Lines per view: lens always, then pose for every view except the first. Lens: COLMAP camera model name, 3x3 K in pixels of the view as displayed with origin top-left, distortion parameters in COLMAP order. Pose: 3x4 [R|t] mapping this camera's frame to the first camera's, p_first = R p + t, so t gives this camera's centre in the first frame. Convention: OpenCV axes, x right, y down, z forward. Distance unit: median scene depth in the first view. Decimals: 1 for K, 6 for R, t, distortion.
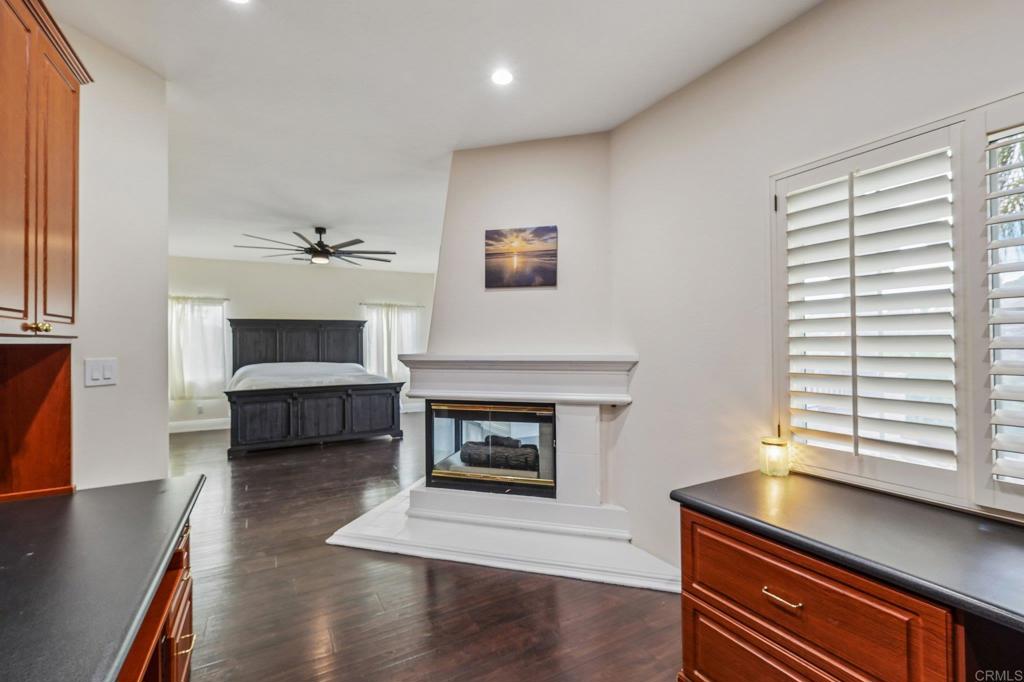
lens RADIAL K [[445.9, 0, 512.3], [0, 445.9, 337.6], [0, 0, 1]] dist [-0.009151, 0.000261]
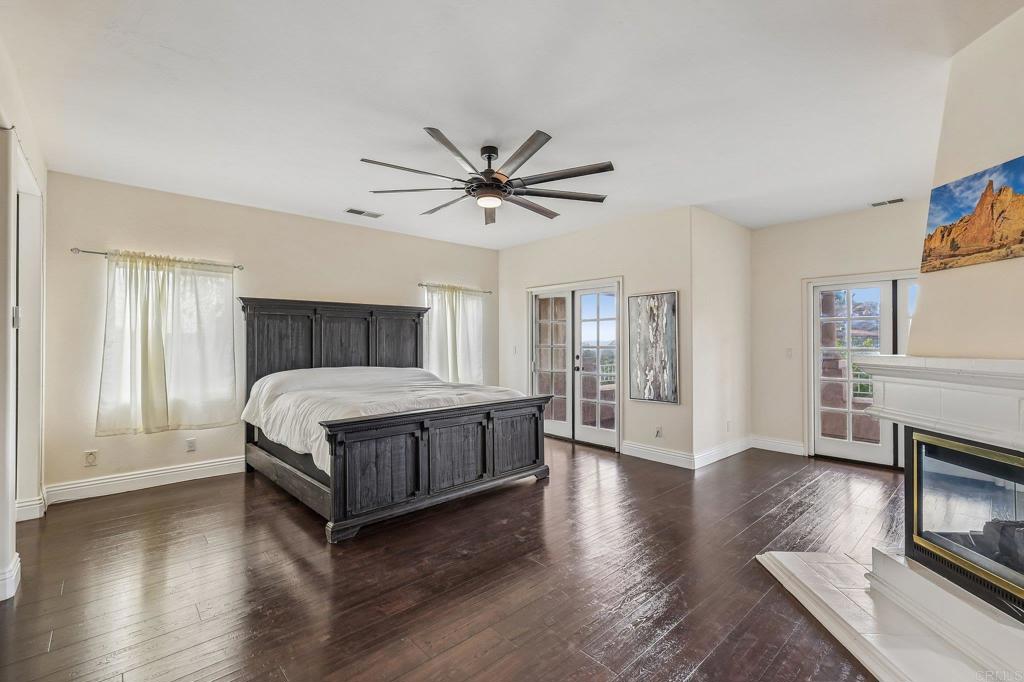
lens RADIAL K [[445.9, 0, 510.0], [0, 445.9, 341.6], [0, 0, 1]] dist [-0.009151, 0.000261]
pose [[0.975480, 0.008996, 0.219906, -0.407028], [-0.011543, 0.999880, 0.010301, 0.007880], [-0.219787, -0.012586, 0.975467, 0.306059]]
